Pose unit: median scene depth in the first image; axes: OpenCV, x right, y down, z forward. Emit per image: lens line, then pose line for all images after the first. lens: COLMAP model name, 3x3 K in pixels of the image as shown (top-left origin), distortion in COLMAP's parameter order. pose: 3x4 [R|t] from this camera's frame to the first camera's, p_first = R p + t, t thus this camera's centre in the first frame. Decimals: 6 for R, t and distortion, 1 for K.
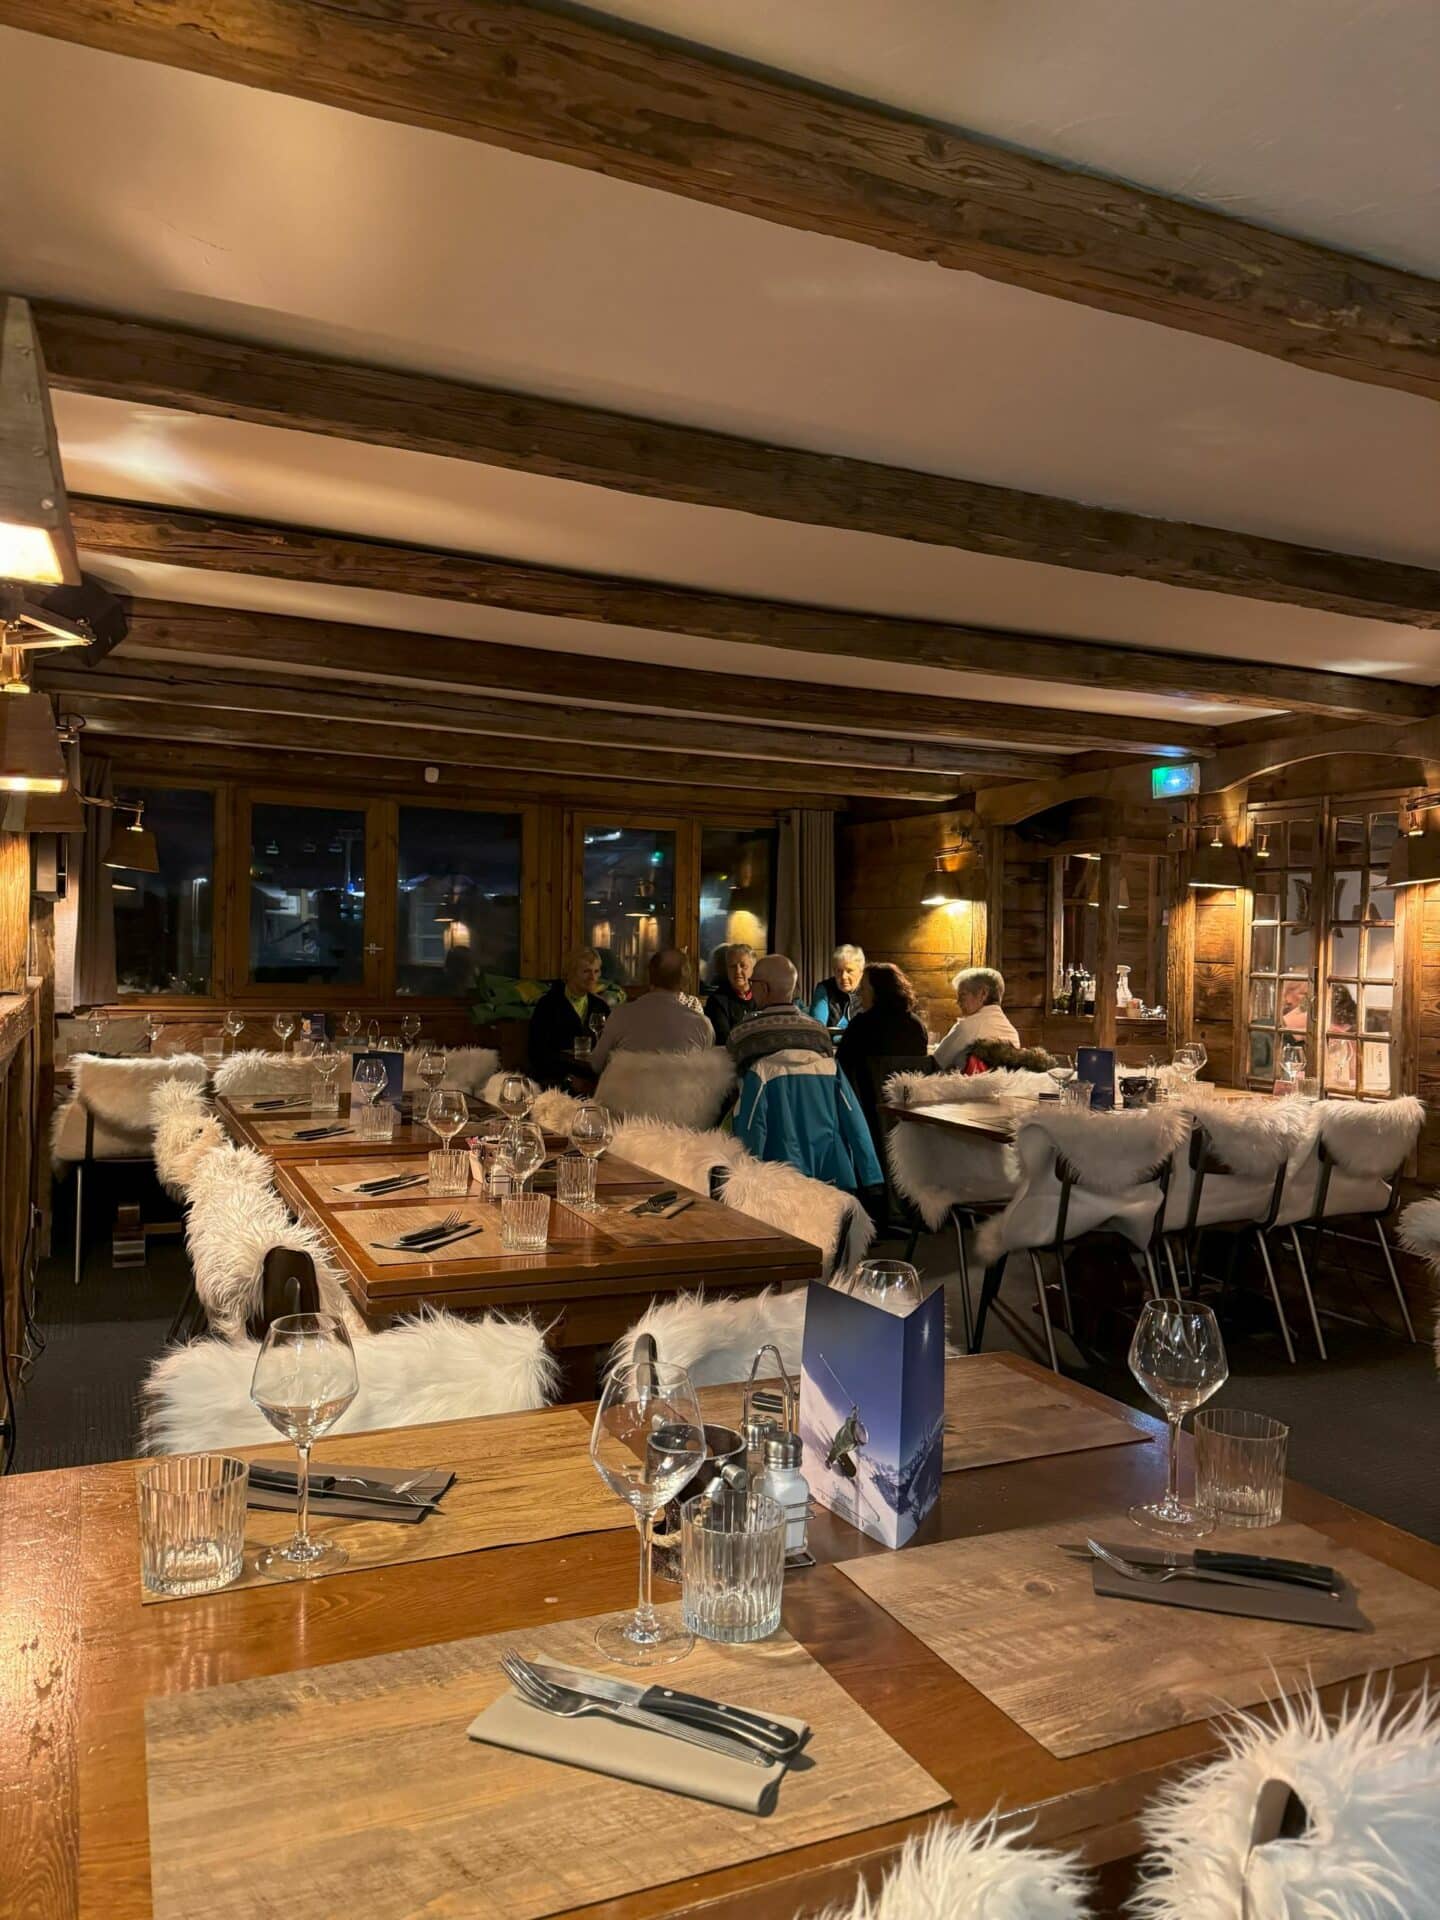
lens RADIAL K [[1325.5, 0, 716.6], [0, 1325.5, 968.1], [0, 0, 1]] dist [0.006444, -0.002499]
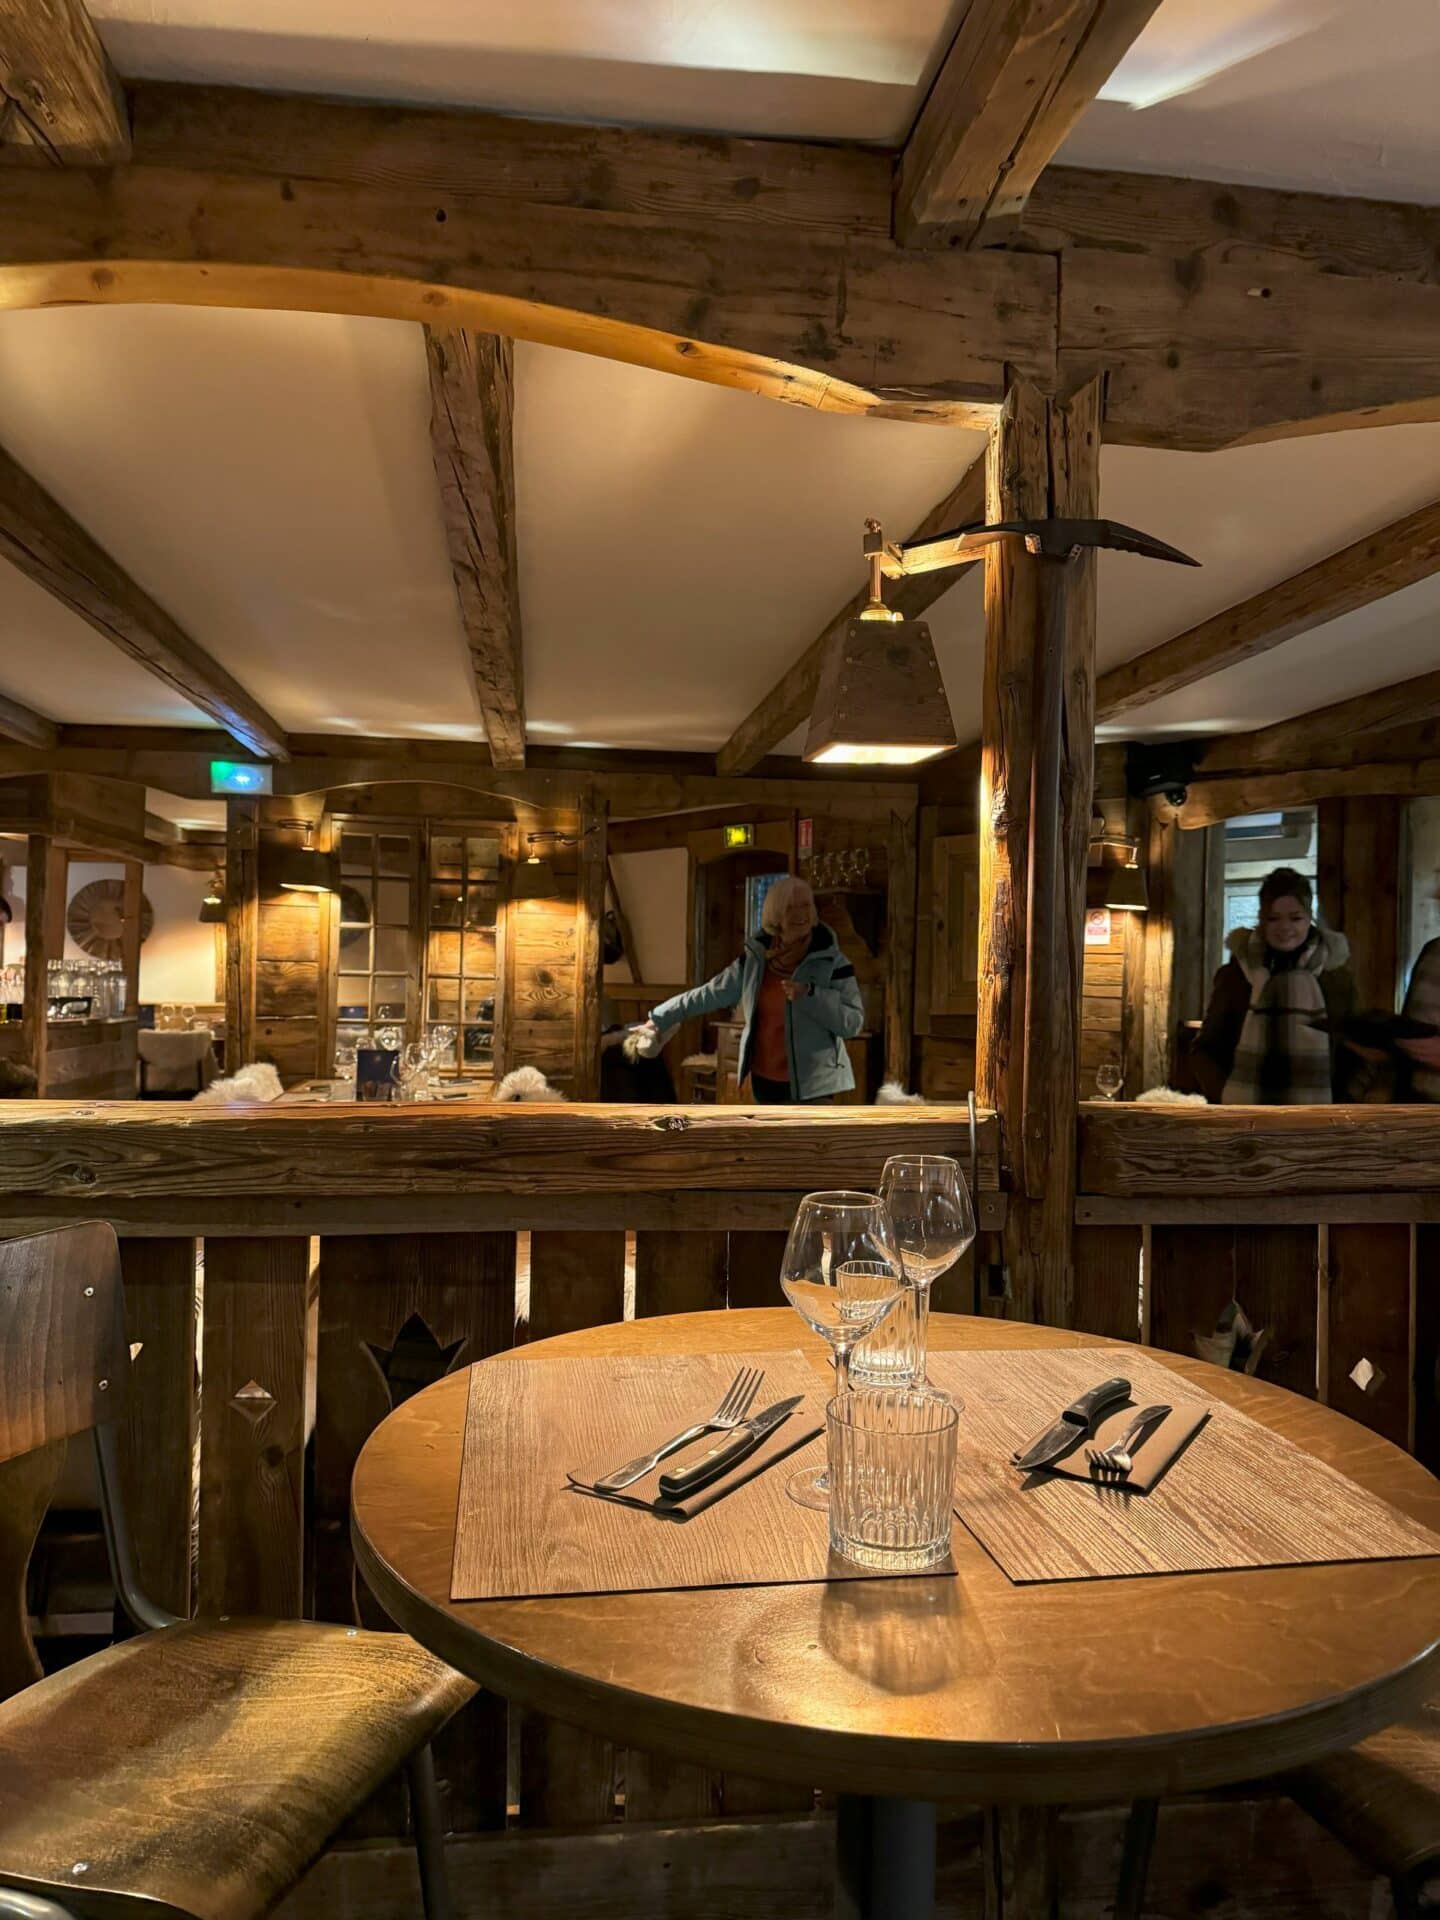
lens RADIAL K [[1325.5, 0, 719.7], [0, 1325.5, 960.3], [0, 0, 1]] dist [0.006444, -0.002499]
pose [[0.282328, -0.011909, 0.959244, -0.541864], [0.002262, 0.999928, 0.011749, -0.016809], [-0.959315, -0.001147, 0.282335, 0.397025]]
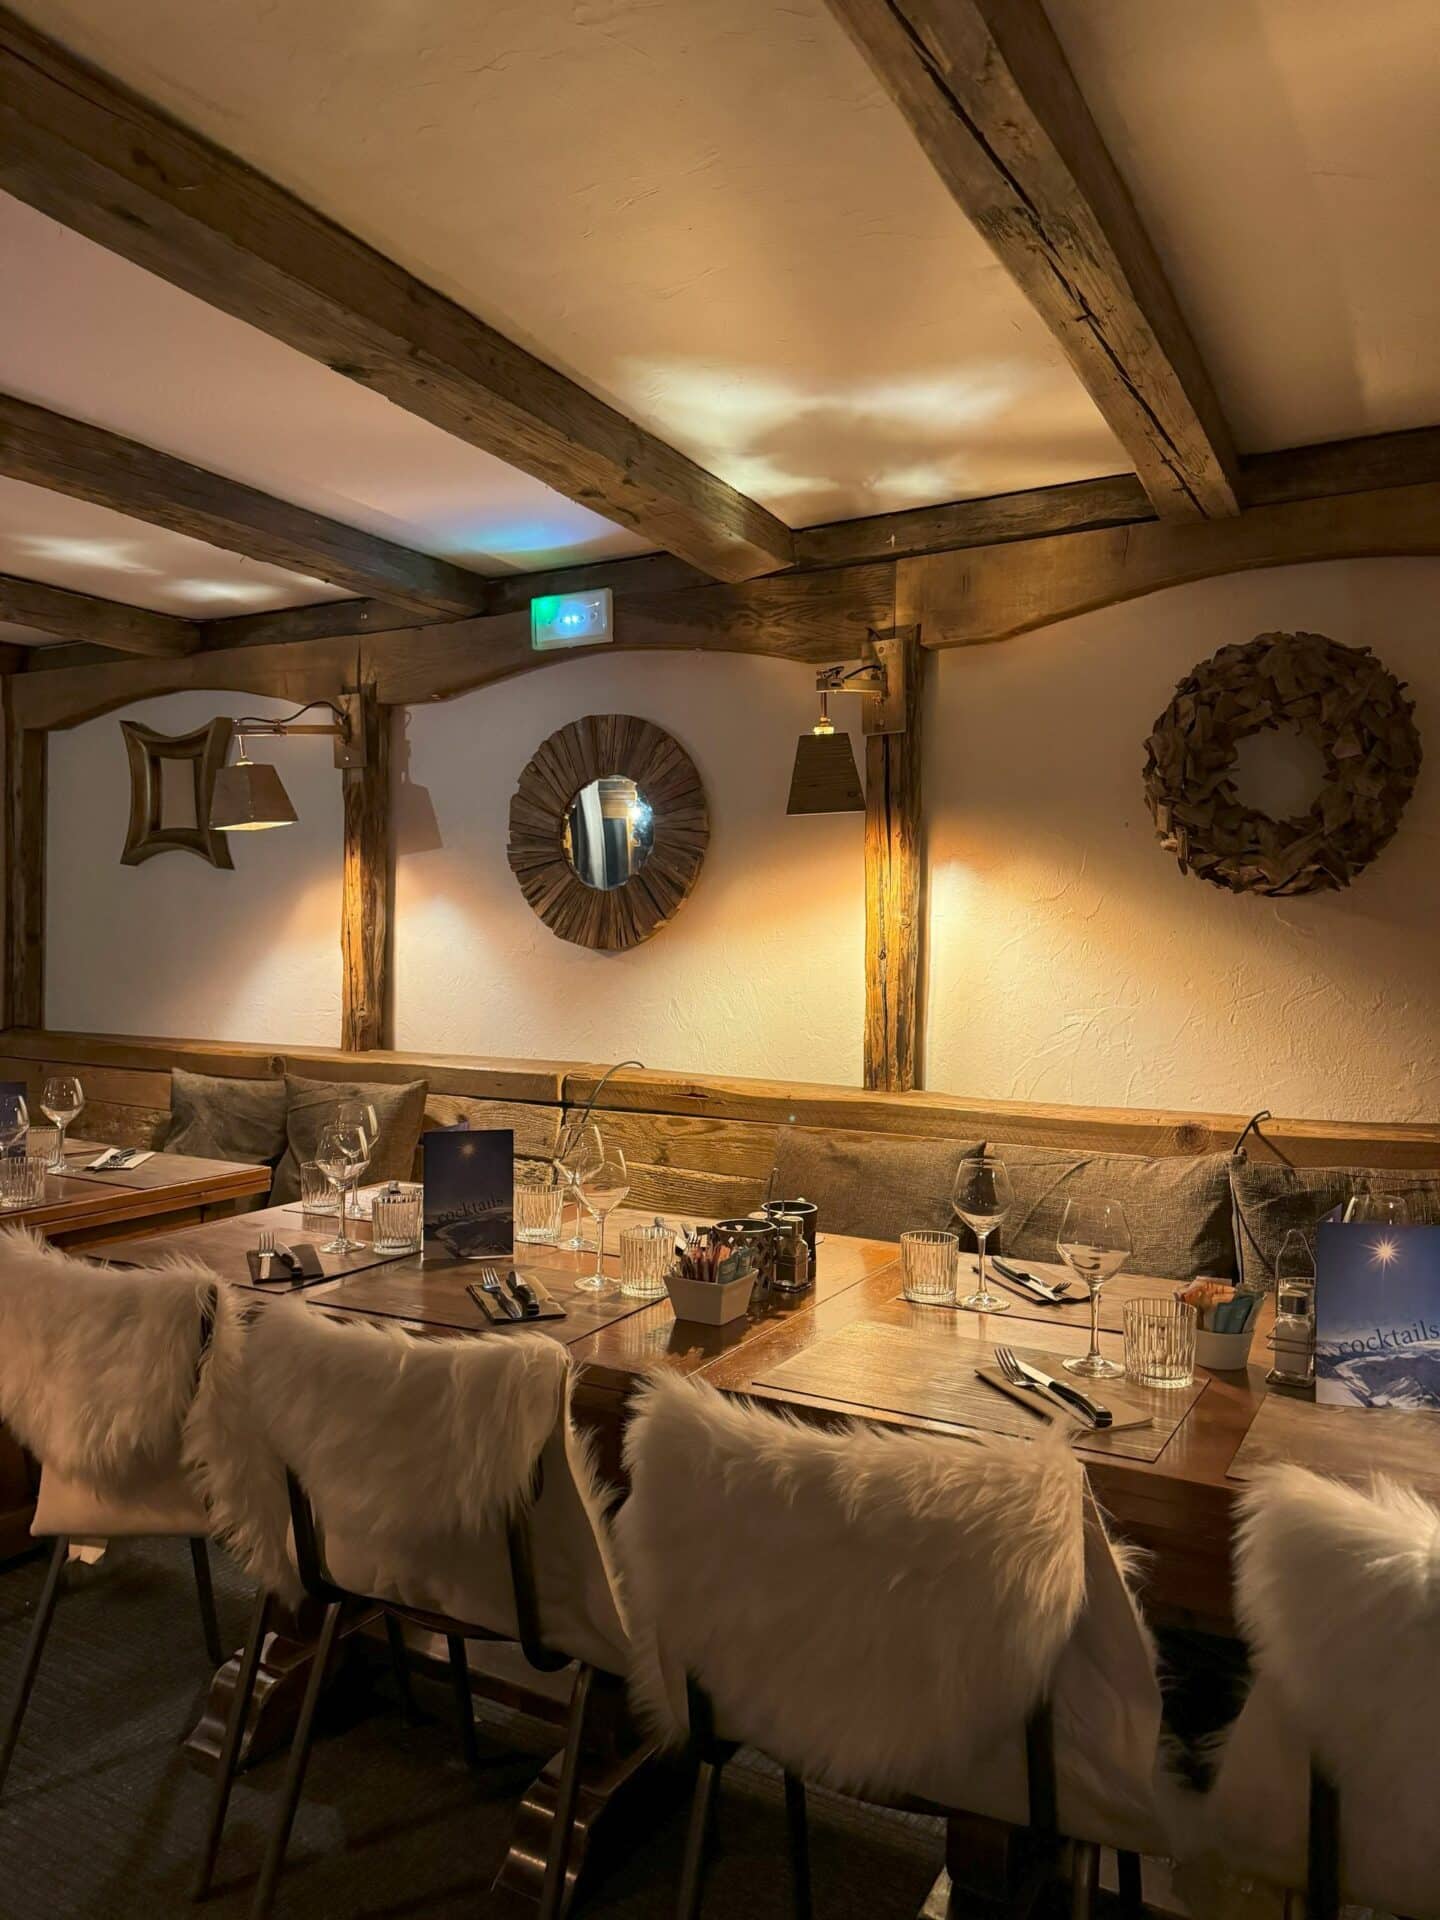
lens RADIAL K [[1325.5, 0, 718.6], [0, 1325.5, 955.9], [0, 0, 1]] dist [0.006444, -0.002499]
pose [[0.815227, -0.018158, 0.578857, 0.737682], [0.012101, 0.999824, 0.014320, -0.002662], [-0.579016, -0.004669, 0.815303, 1.229338]]
